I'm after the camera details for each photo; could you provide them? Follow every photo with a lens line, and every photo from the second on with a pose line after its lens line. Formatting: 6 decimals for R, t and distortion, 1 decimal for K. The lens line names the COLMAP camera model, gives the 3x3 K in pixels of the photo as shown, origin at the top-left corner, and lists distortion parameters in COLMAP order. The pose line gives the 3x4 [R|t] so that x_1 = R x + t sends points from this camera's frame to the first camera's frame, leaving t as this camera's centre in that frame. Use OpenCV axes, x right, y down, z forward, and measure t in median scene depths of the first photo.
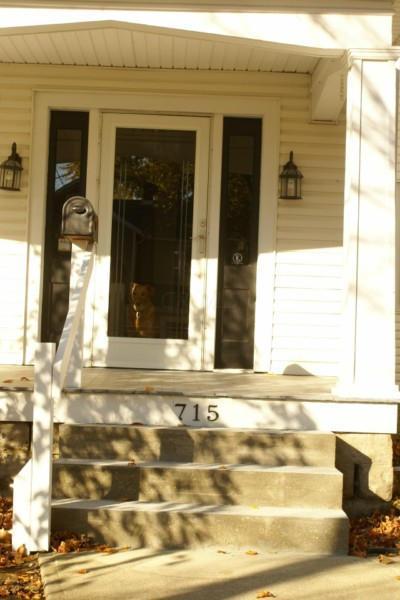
lens RADIAL K [[1053.6, 0, 196.1], [0, 1053.6, 298.9], [0, 0, 1]] dist [-0.004470, 0.000000]
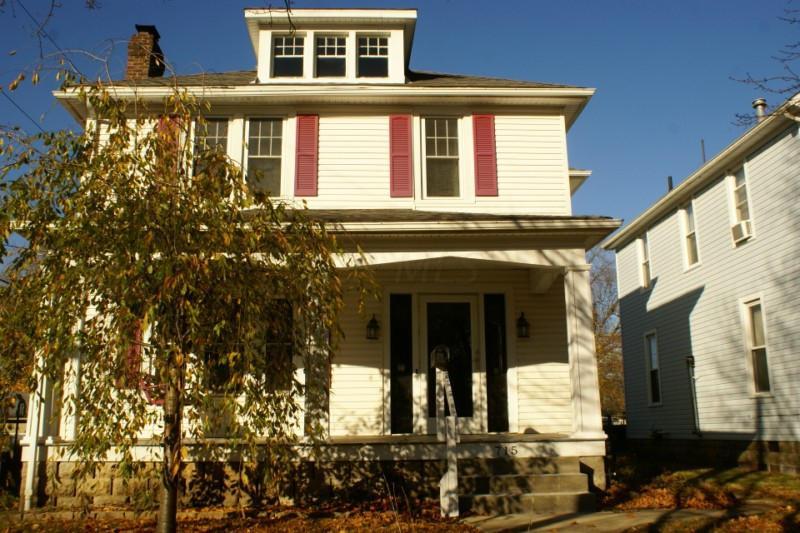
lens RADIAL K [[747.3, 0, 397.8], [0, 747.3, 272.6], [0, 0, 1]] dist [-0.101960, 0.000000]
pose [[0.999018, -0.039761, 0.019557, -0.151445], [0.042474, 0.985051, -0.166942, 0.001860], [-0.012626, 0.167609, 0.985773, -0.300463]]
